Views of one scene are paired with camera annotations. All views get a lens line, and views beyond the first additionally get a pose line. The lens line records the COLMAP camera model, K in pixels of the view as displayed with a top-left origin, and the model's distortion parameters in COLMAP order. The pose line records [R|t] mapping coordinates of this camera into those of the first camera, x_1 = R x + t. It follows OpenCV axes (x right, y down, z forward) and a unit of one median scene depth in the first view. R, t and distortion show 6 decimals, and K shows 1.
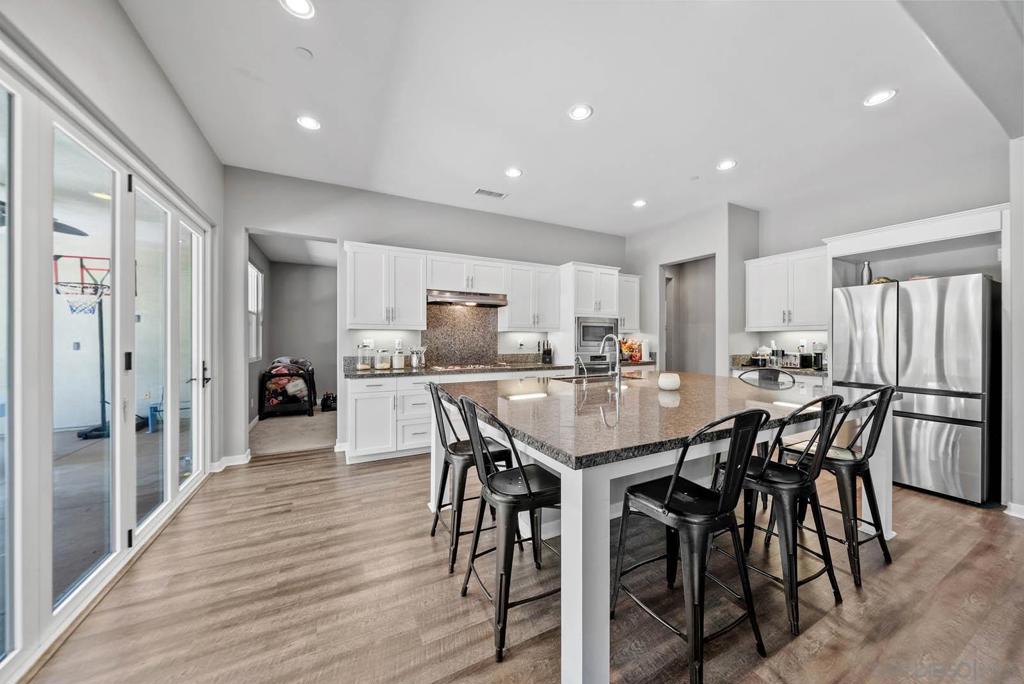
lens RADIAL K [[348.7, 0, 509.8], [0, 348.7, 341.8], [0, 0, 1]] dist [-0.002172, -0.000235]
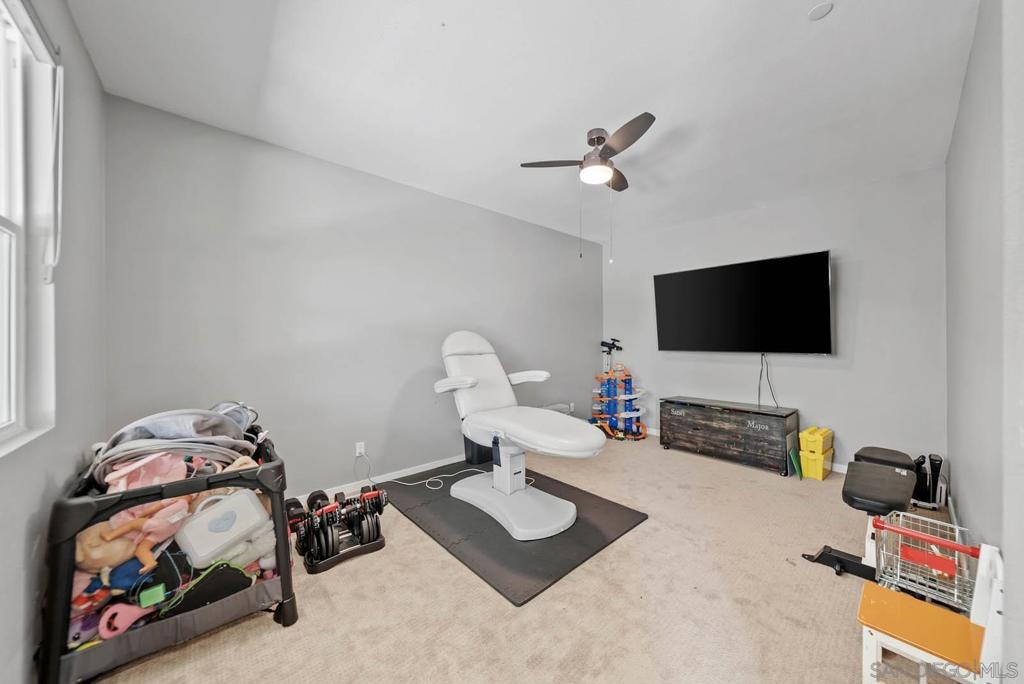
lens RADIAL K [[348.7, 0, 510.7], [0, 348.7, 341.6], [0, 0, 1]] dist [-0.002172, -0.000235]
pose [[0.969549, 0.000707, 0.244897, -0.477275], [-0.002404, 0.999975, 0.006633, -0.009085], [-0.244886, -0.007019, 0.969526, 0.707016]]
